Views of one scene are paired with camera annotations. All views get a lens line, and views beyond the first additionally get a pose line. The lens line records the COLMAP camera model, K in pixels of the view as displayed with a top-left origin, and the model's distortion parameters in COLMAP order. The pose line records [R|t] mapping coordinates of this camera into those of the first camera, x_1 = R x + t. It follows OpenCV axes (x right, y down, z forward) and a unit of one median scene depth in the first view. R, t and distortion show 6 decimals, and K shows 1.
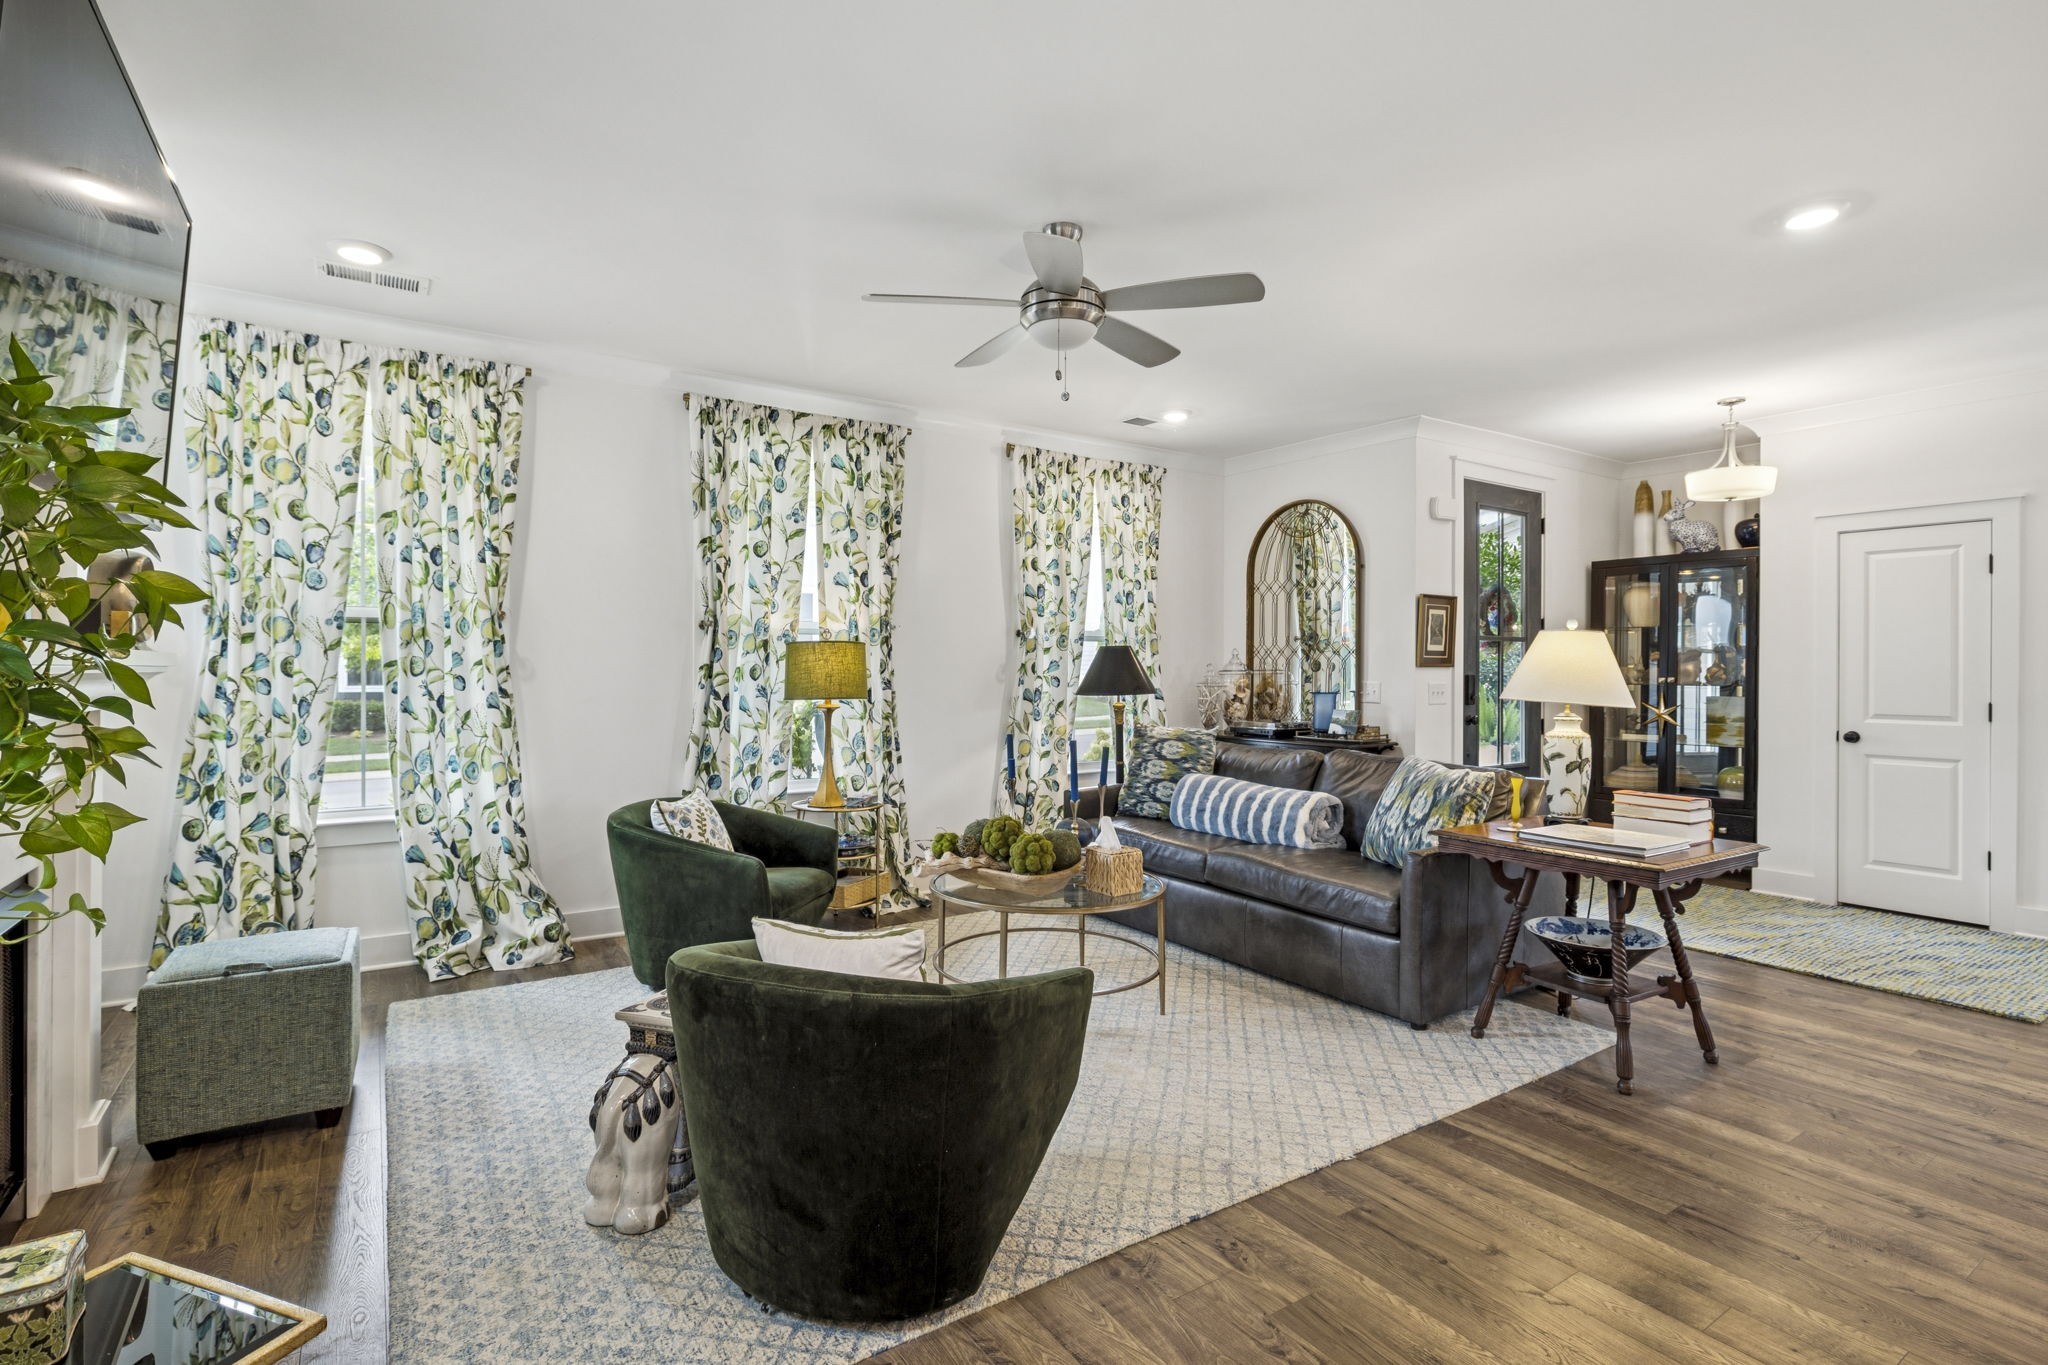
lens RADIAL K [[977.7, 0, 1006.2], [0, 977.7, 668.1], [0, 0, 1]] dist [0.007770, -0.000557]
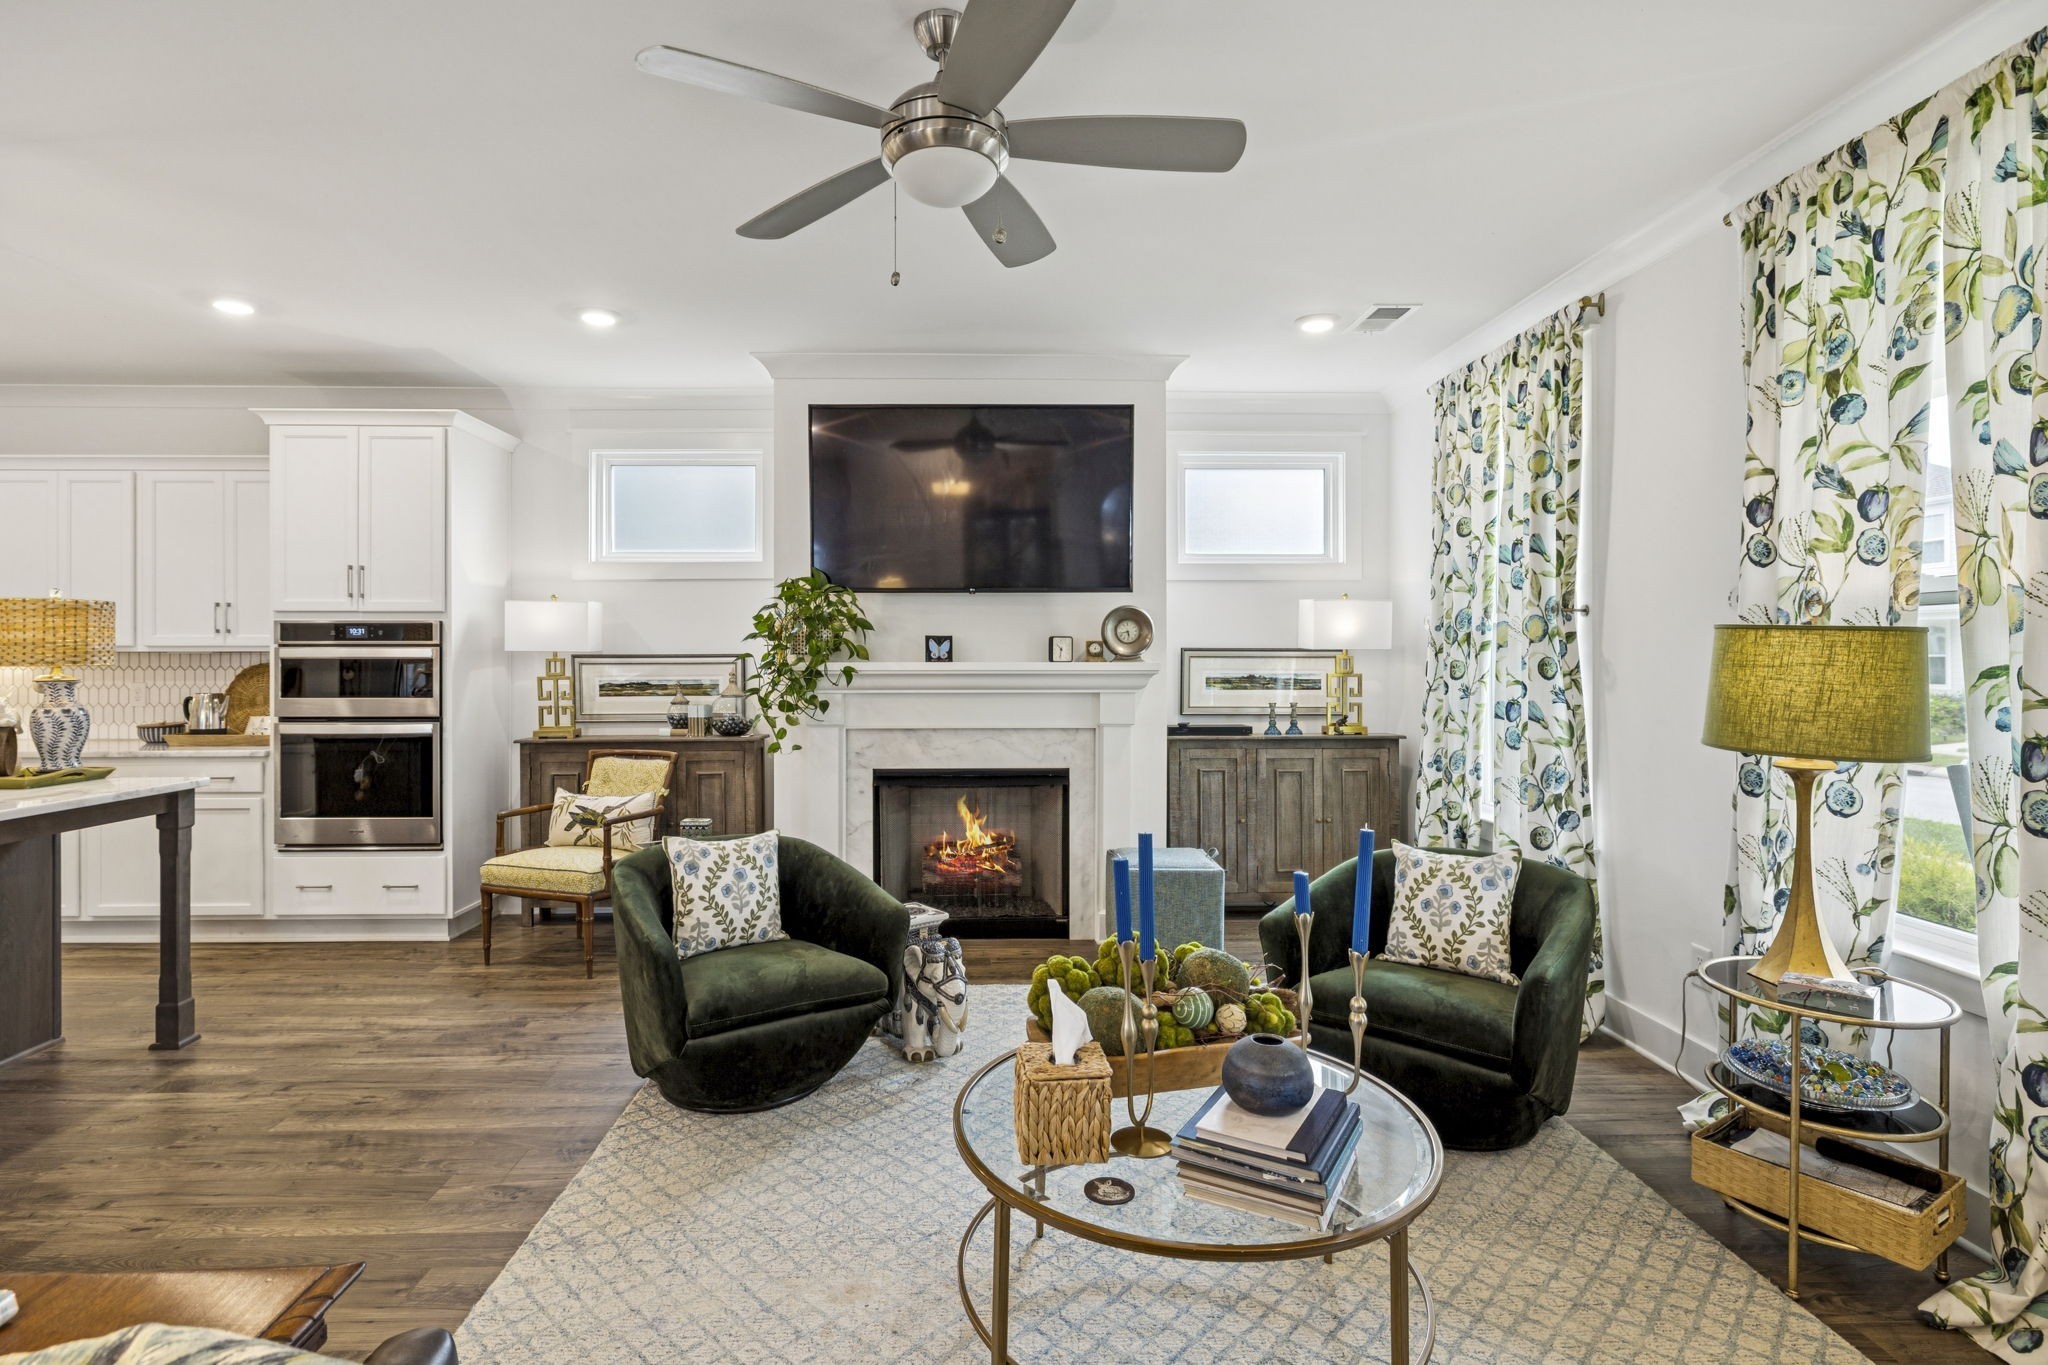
lens RADIAL K [[1011.4, 0, 1005.9], [0, 1011.4, 657.1], [0, 0, 1]] dist [-0.007877, 0.000413]
pose [[-0.517735, -0.004421, -0.855530, 0.480938], [-0.000459, 0.999988, -0.004889, -0.009845], [0.855541, -0.002138, -0.517730, 1.078063]]
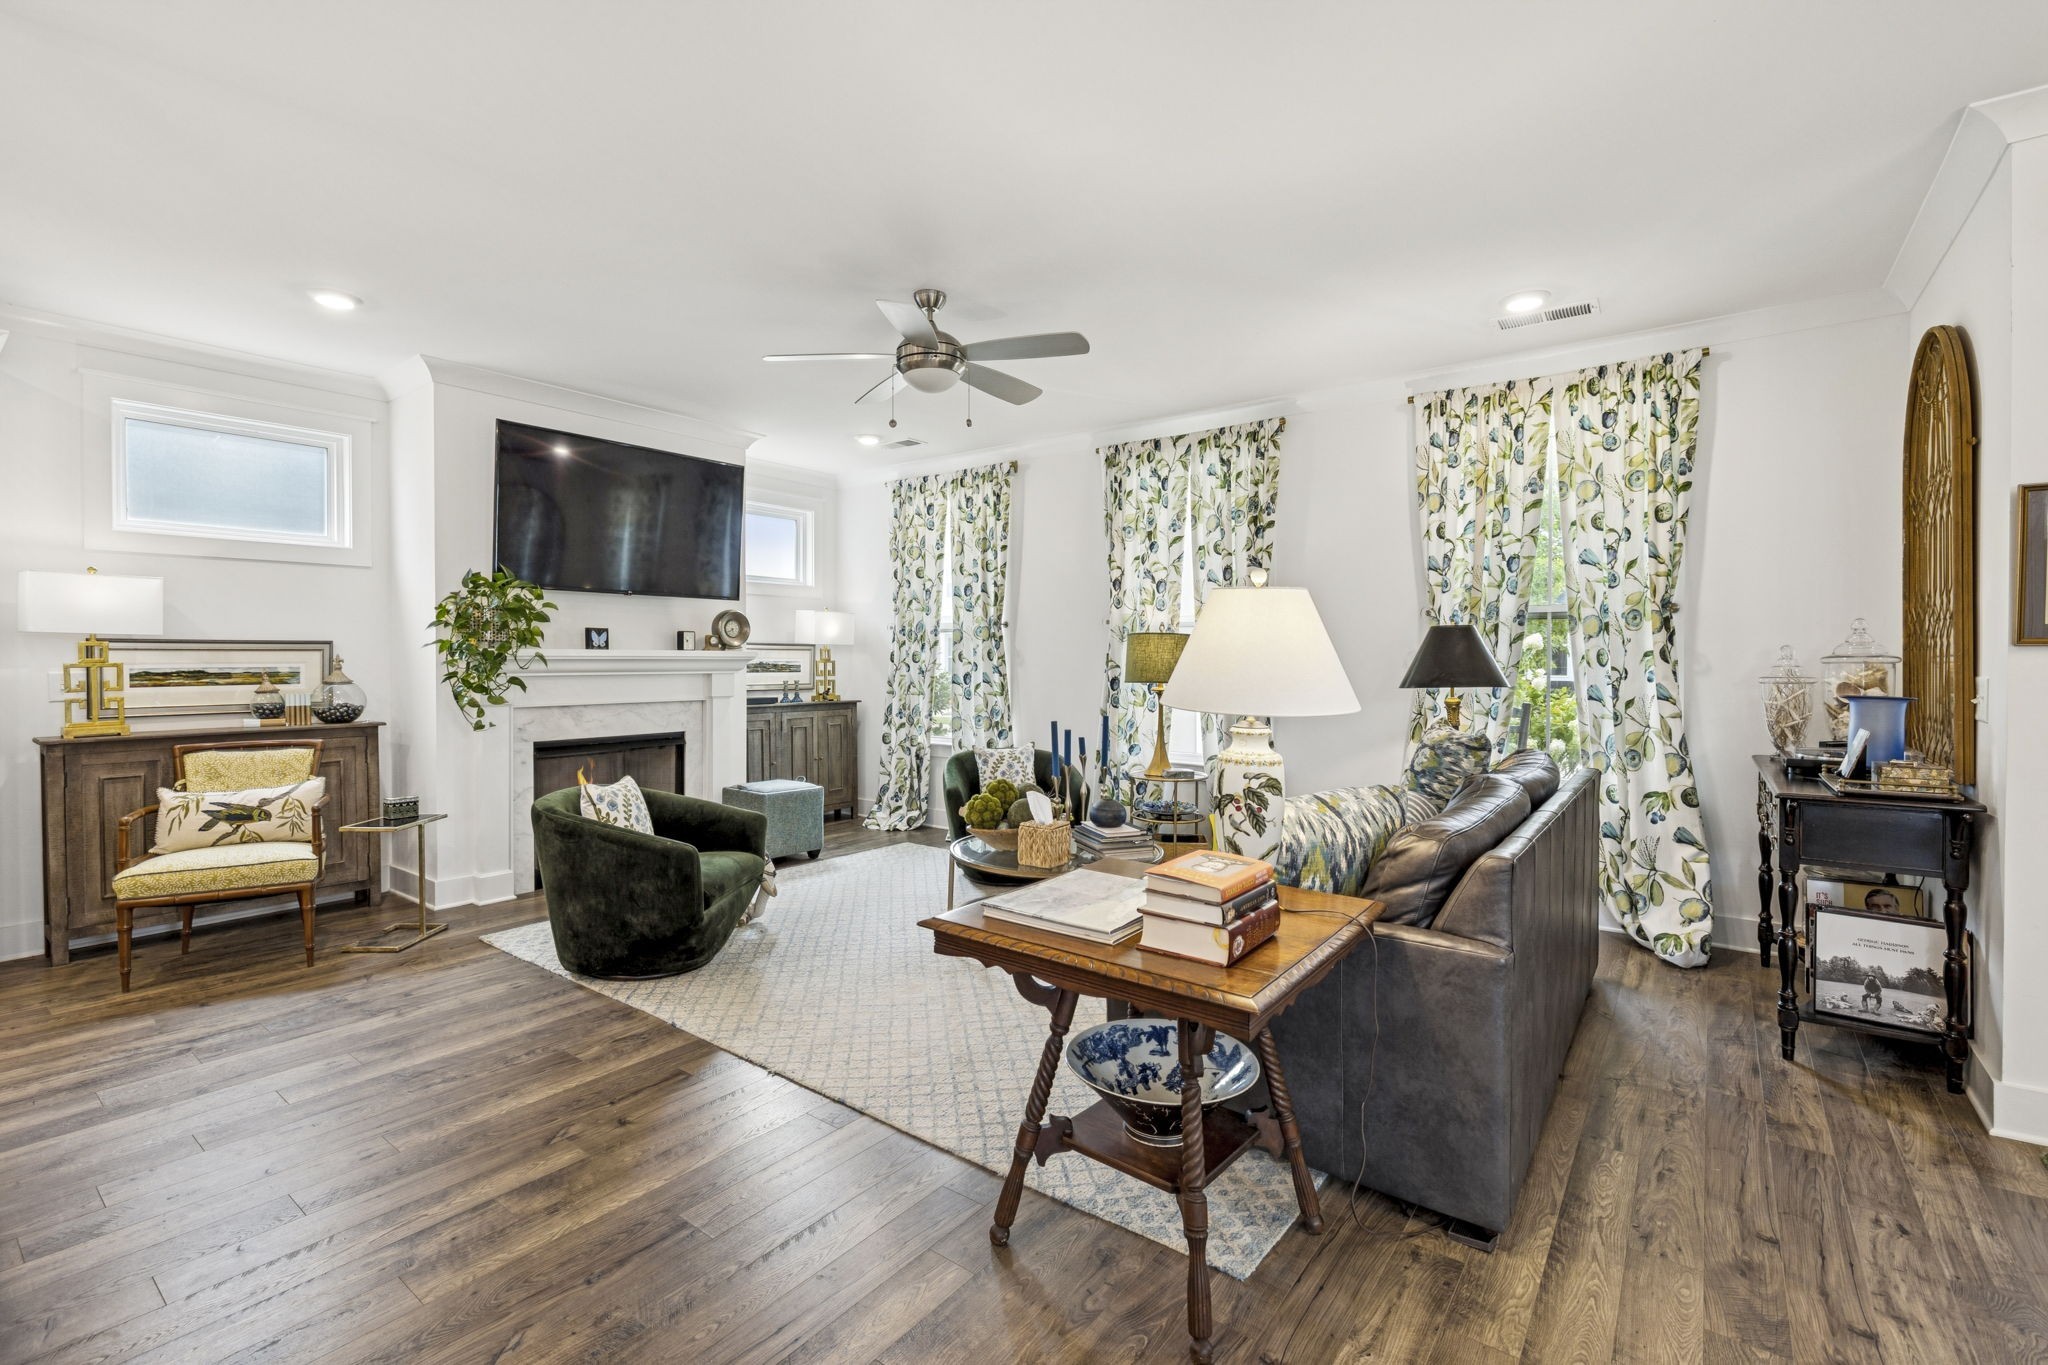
lens RADIAL K [[897.2, 0, 1016.1], [0, 897.2, 670.5], [0, 0, 1]] dist [-0.016748, 0.003792]
pose [[0.335831, 0.007480, -0.941892, 0.885752], [0.001729, 0.999962, 0.008557, 0.008972], [0.941921, -0.004502, 0.335806, 0.563088]]
